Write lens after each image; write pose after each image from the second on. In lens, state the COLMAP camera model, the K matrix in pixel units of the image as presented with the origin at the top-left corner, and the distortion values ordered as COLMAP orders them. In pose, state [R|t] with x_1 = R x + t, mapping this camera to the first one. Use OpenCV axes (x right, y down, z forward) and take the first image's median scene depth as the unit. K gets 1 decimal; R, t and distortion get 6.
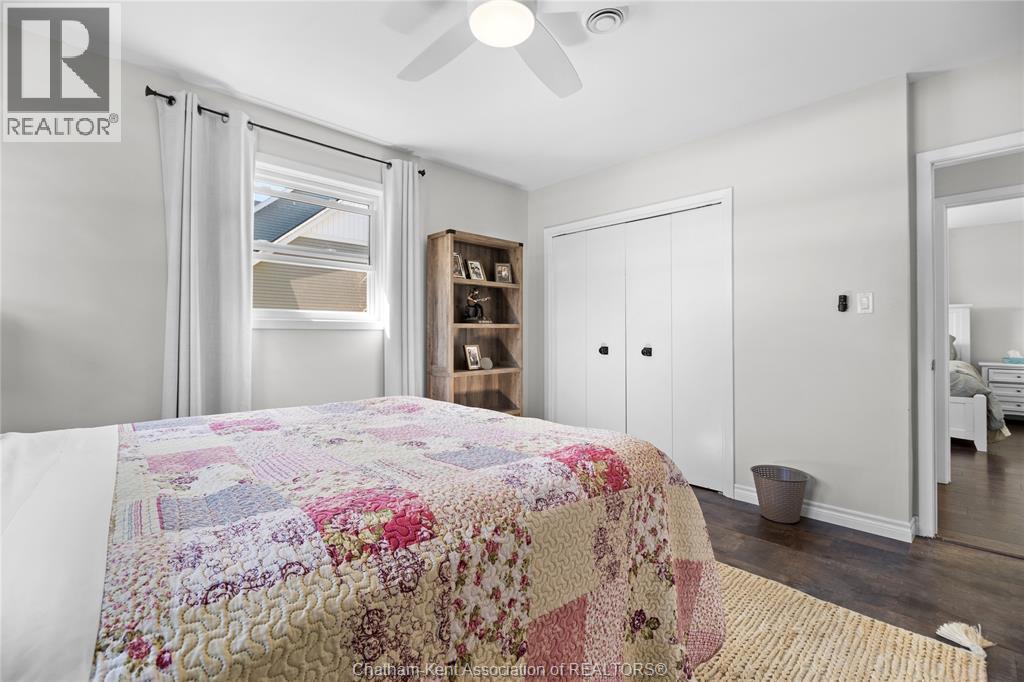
lens RADIAL K [[450.7, 0, 509.2], [0, 450.7, 335.4], [0, 0, 1]] dist [-0.001322, -0.000296]
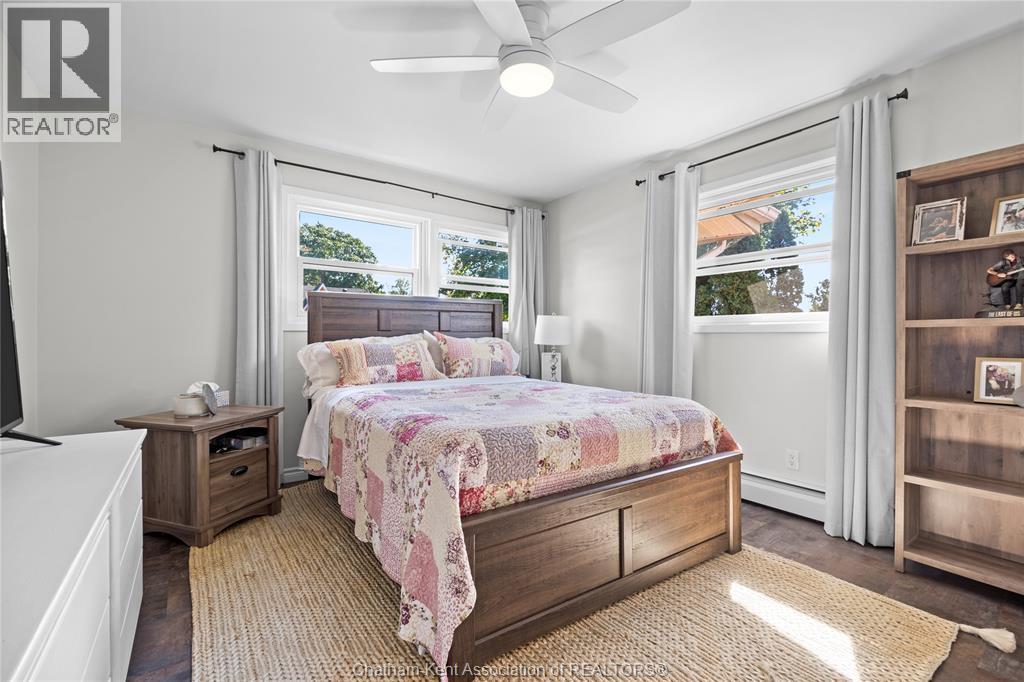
lens RADIAL K [[450.7, 0, 509.2], [0, 450.7, 335.4], [0, 0, 1]] dist [-0.001322, -0.000296]
pose [[-0.142814, -0.002462, -0.989746, 0.590294], [-0.006429, 0.999978, -0.001560, -0.000406], [0.989729, 0.006140, -0.142827, 0.556193]]
